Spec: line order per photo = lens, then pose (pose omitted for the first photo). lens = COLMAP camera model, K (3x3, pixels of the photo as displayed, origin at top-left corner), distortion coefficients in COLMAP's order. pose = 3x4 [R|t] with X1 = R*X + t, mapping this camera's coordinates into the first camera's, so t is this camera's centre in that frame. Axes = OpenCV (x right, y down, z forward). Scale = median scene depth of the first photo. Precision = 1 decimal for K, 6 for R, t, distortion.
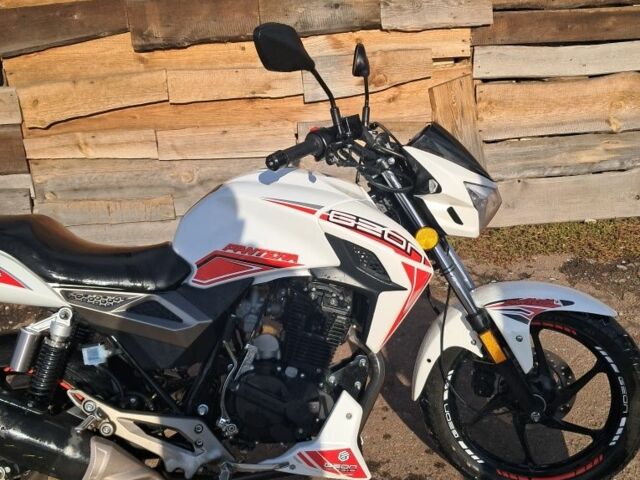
lens RADIAL K [[697.7, 0, 299.6], [0, 697.7, 240.6], [0, 0, 1]] dist [0.138008, -0.510086]
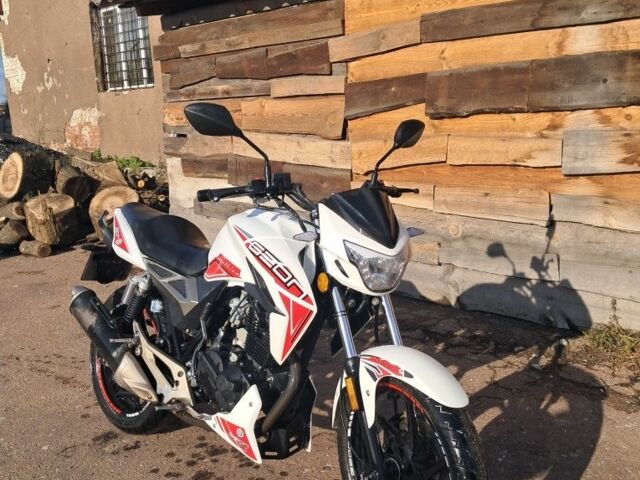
lens RADIAL K [[697.7, 0, 299.6], [0, 697.7, 240.6], [0, 0, 1]] dist [0.138008, -0.510086]
pose [[0.626976, 0.171095, -0.760018, 0.572988], [-0.232026, 0.972321, 0.027479, -0.052057], [0.743683, 0.159116, 0.649321, 0.106071]]
